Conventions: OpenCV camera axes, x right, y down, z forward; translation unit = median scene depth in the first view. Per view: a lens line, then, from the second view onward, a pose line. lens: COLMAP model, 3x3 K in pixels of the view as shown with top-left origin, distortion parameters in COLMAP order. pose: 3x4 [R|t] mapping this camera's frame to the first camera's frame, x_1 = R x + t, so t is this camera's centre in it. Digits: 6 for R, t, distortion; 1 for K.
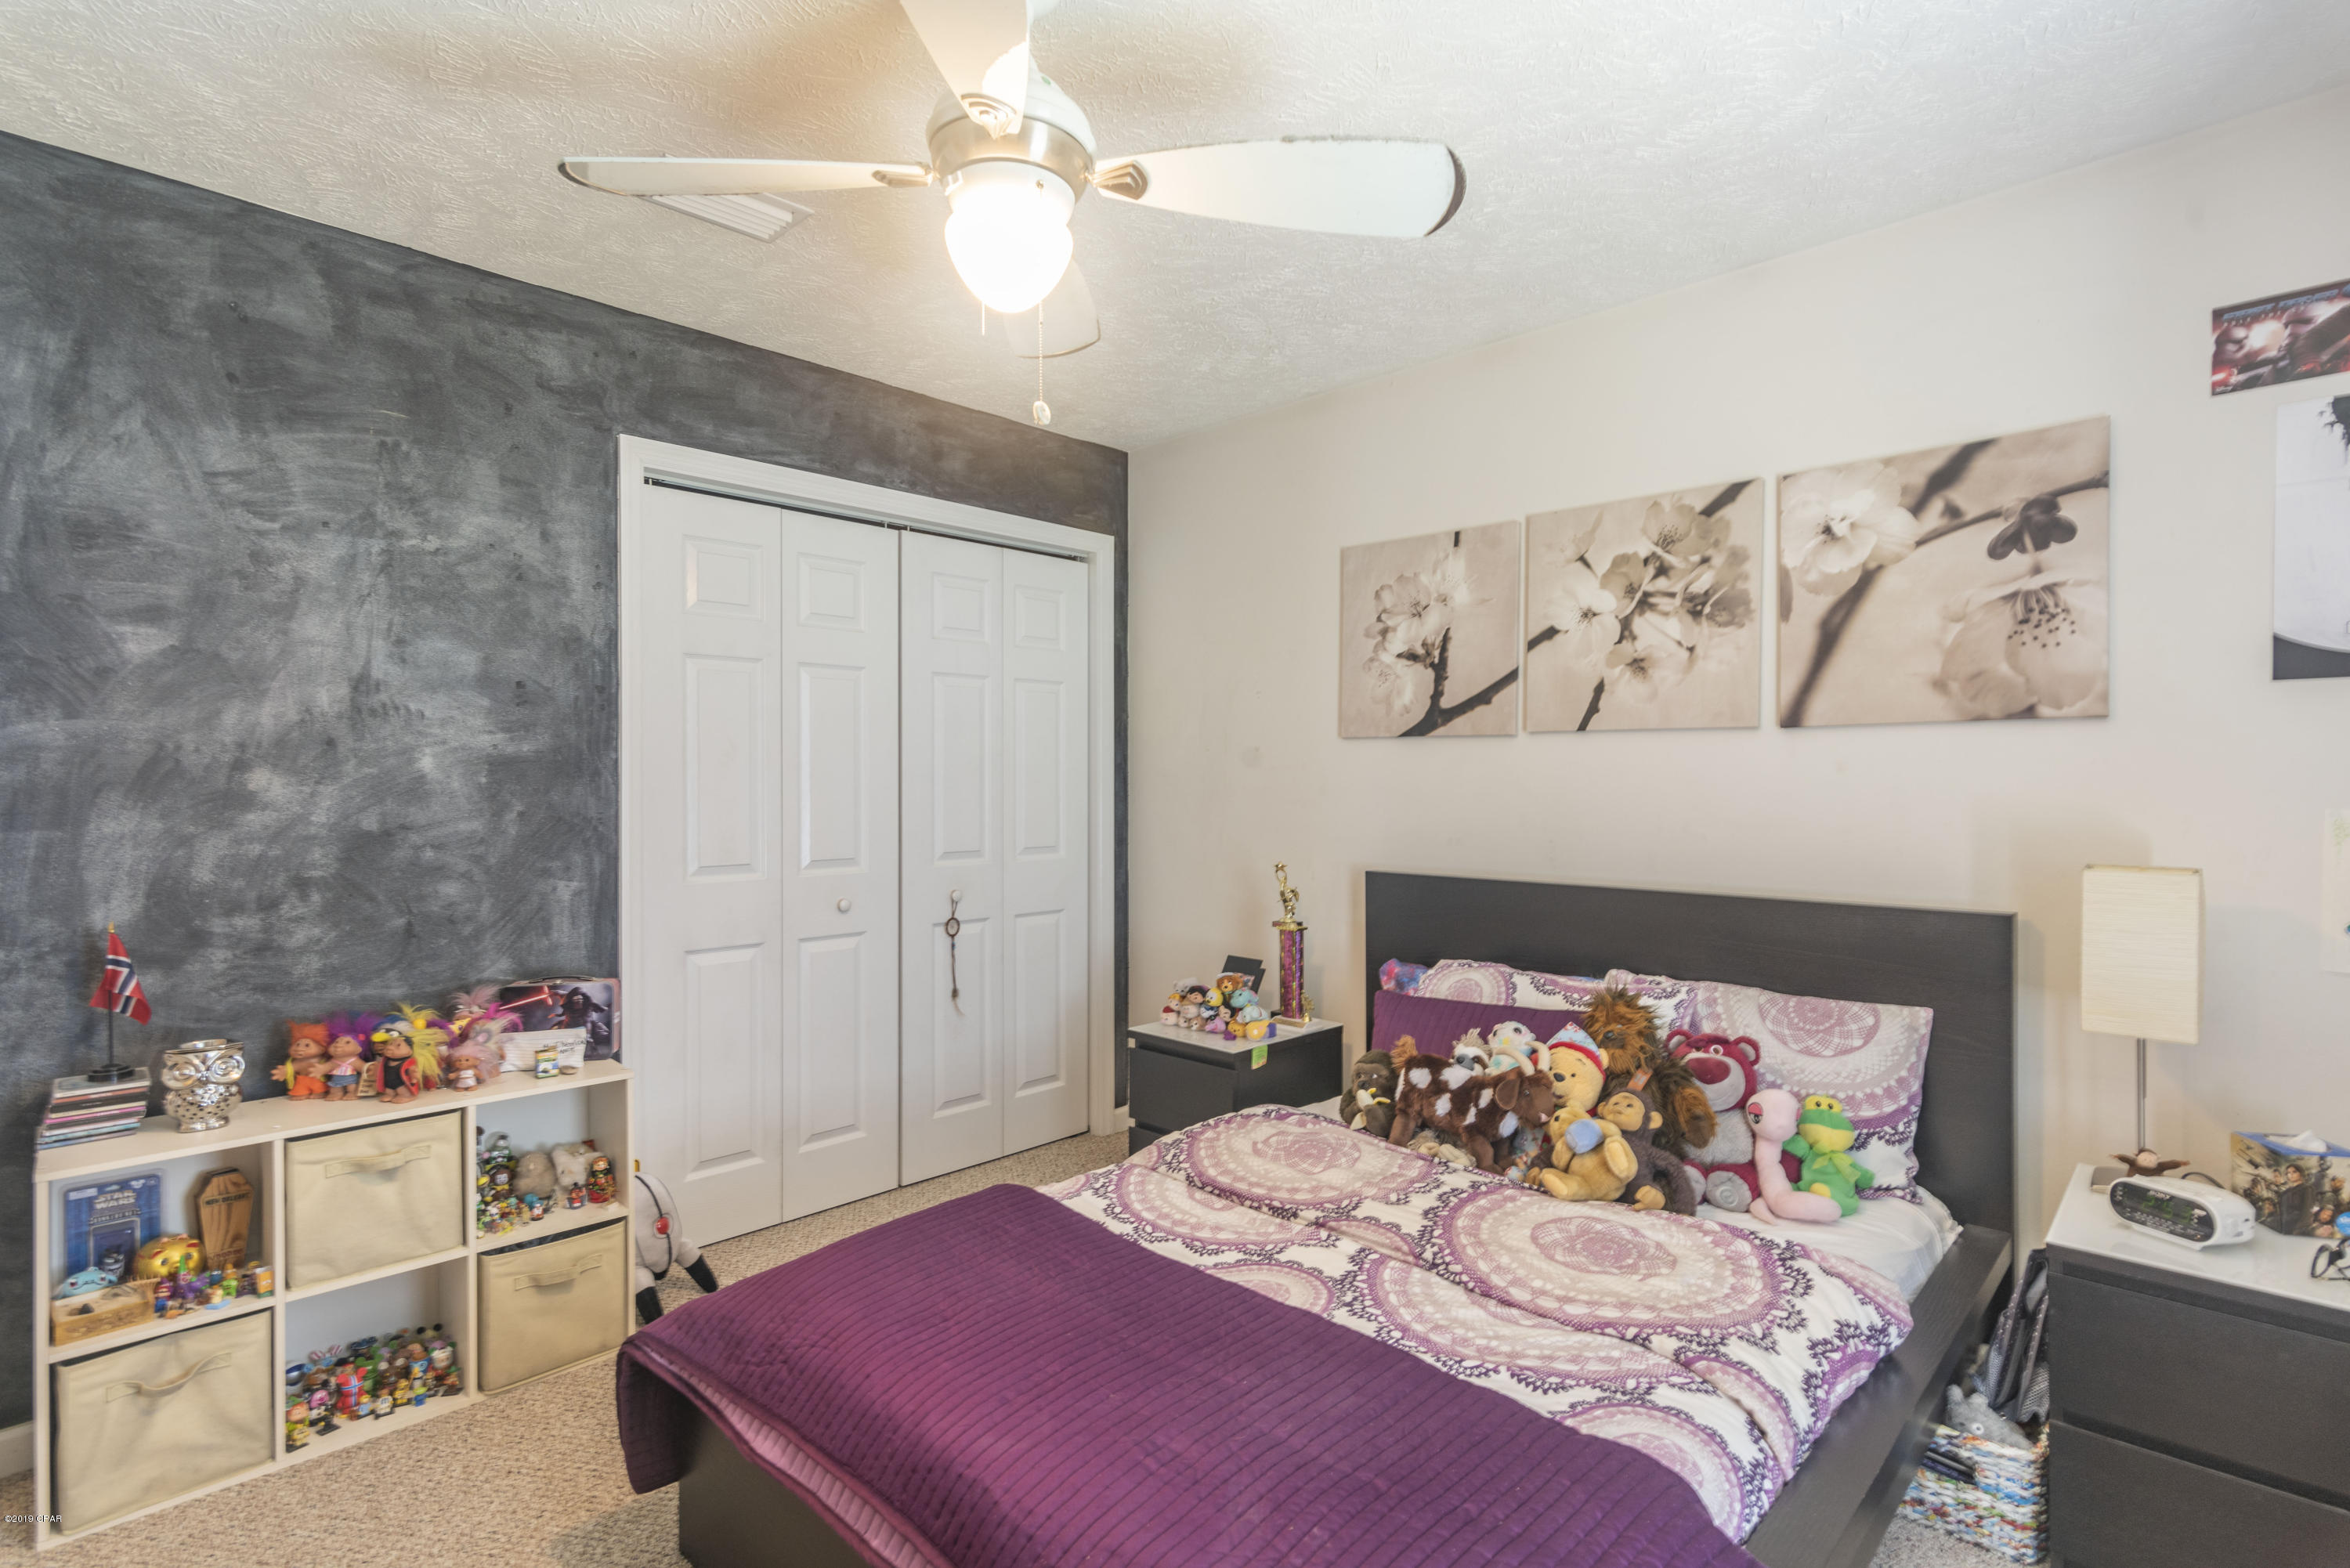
lens RADIAL K [[1142.7, 0, 1192.8], [0, 1142.7, 783.0], [0, 0, 1]] dist [0.017850, -0.001696]
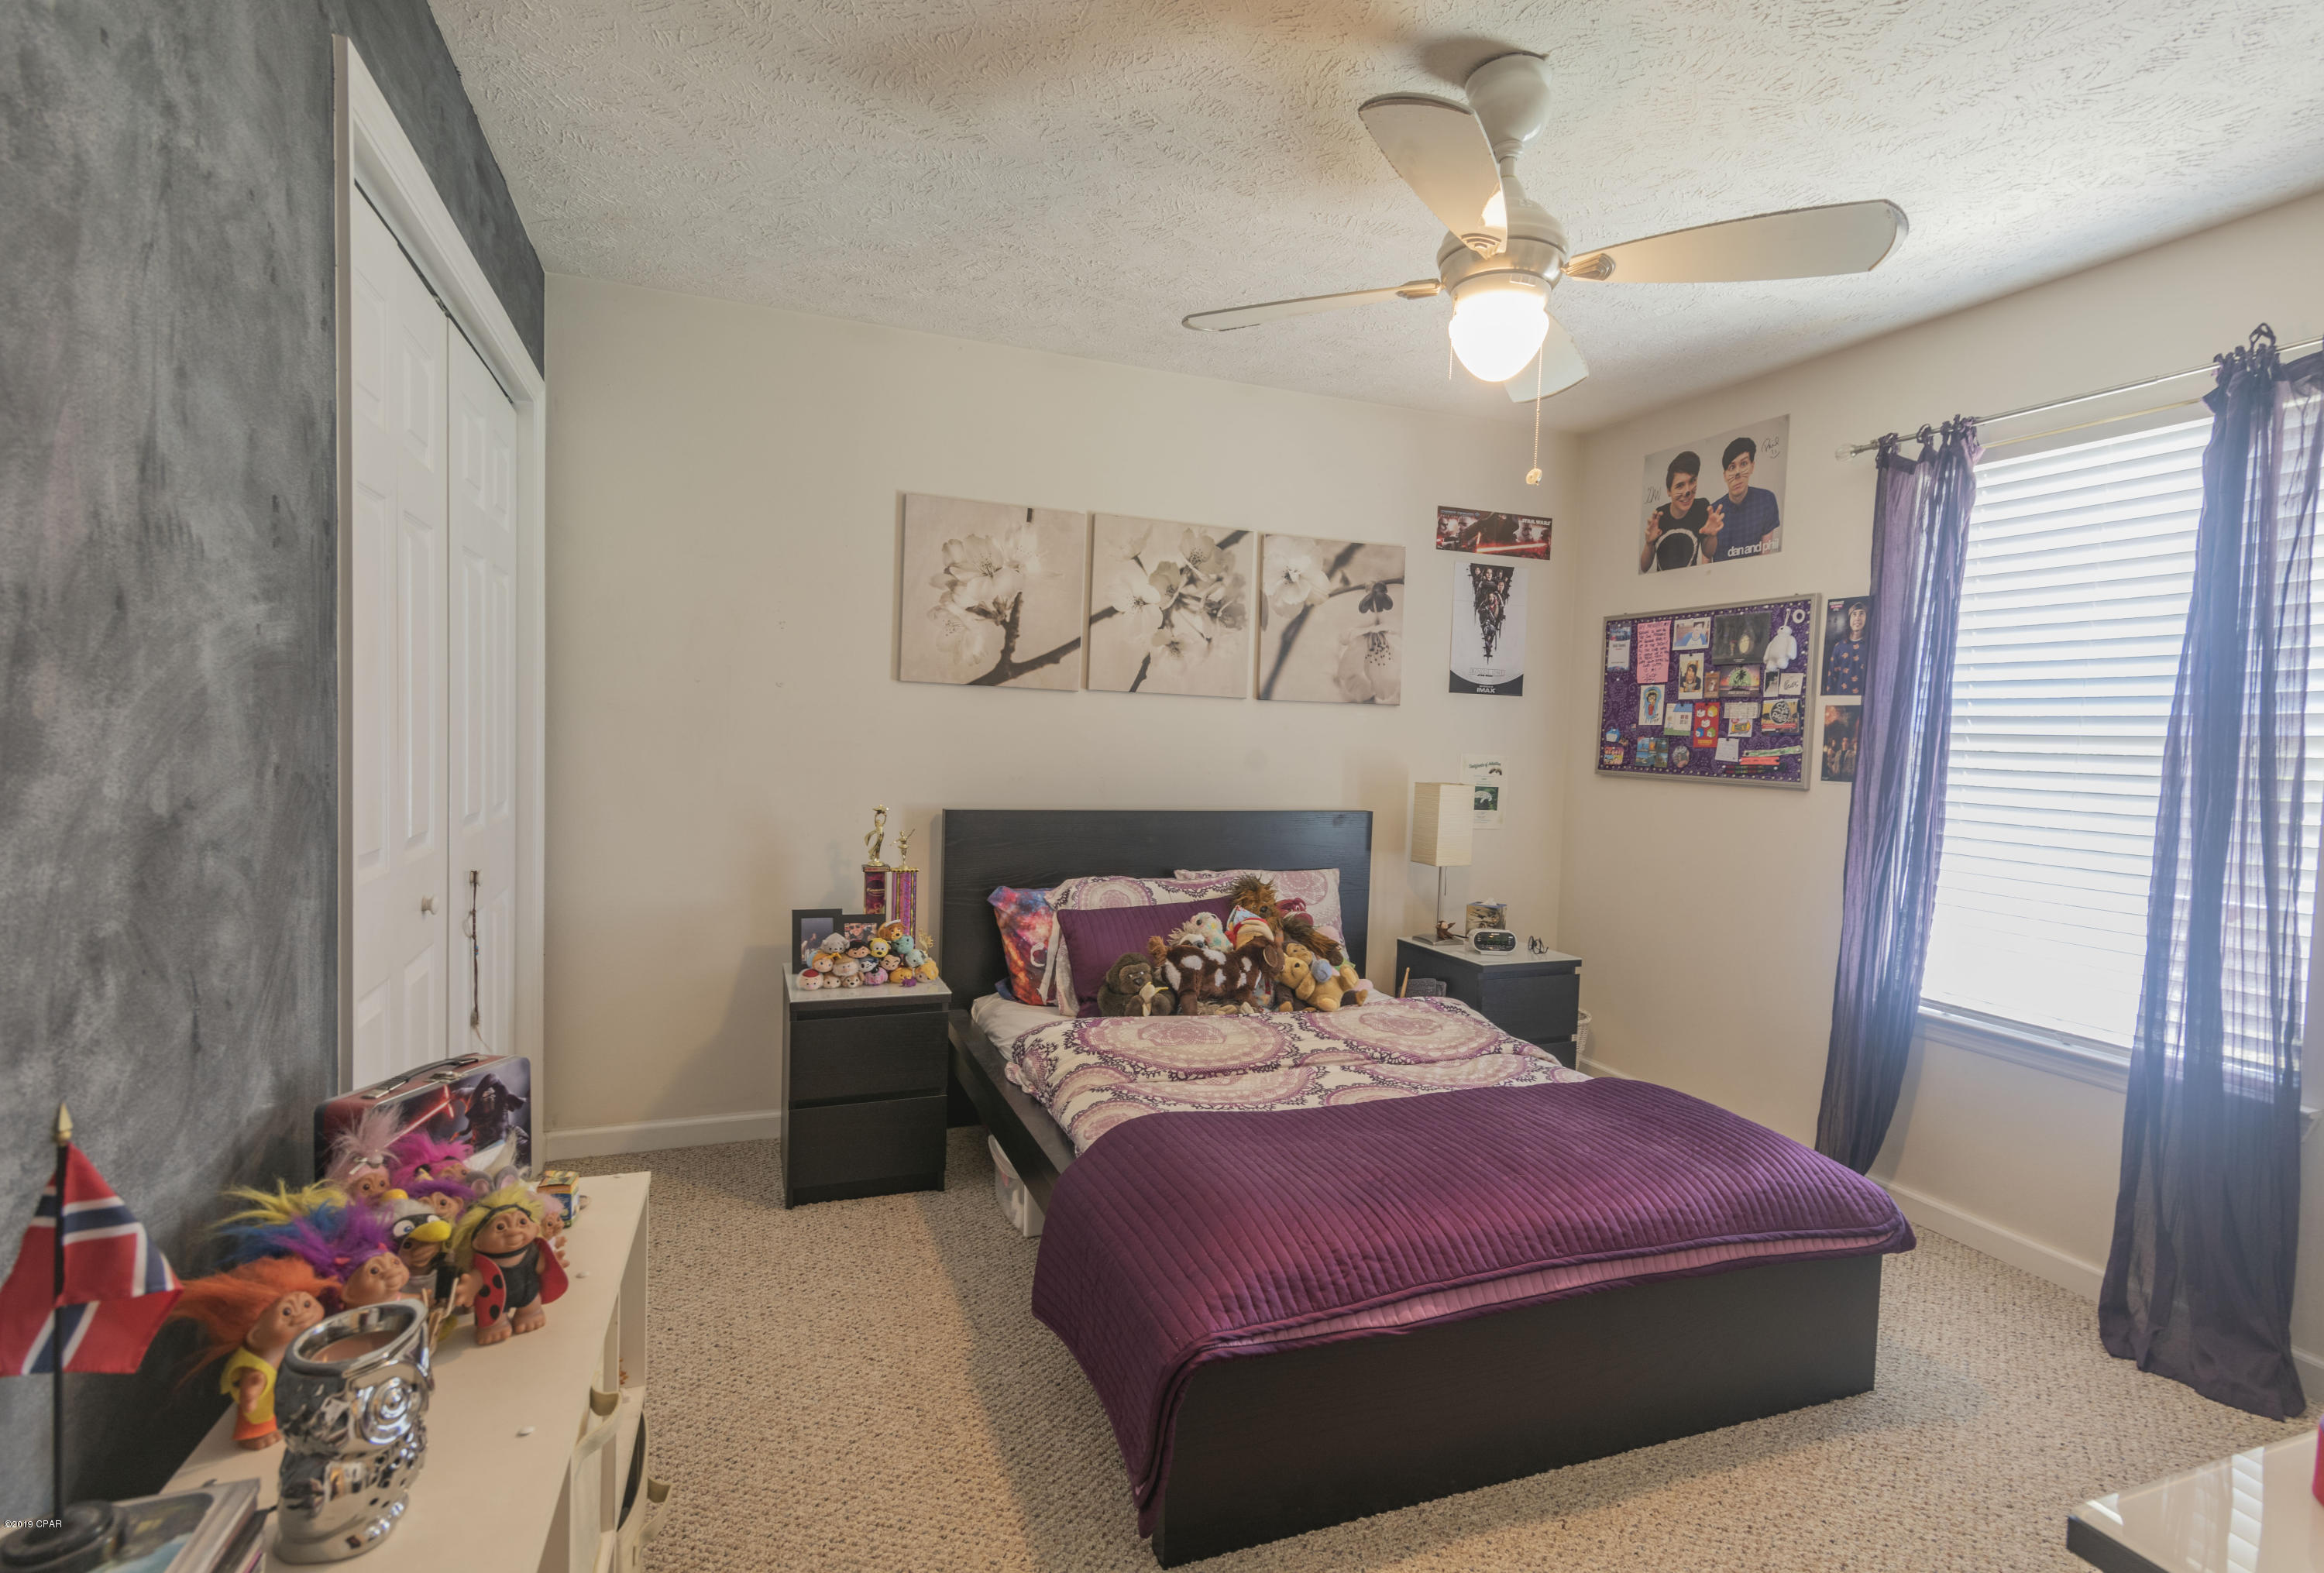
lens RADIAL K [[1130.0, 0, 1182.4], [0, 1130.0, 790.3], [0, 0, 1]] dist [0.017850, -0.001696]
pose [[0.409228, -0.032374, 0.911858, -0.883436], [-0.027786, 0.998465, 0.047919, 0.002958], [-0.912009, -0.044947, 0.407700, 0.461553]]
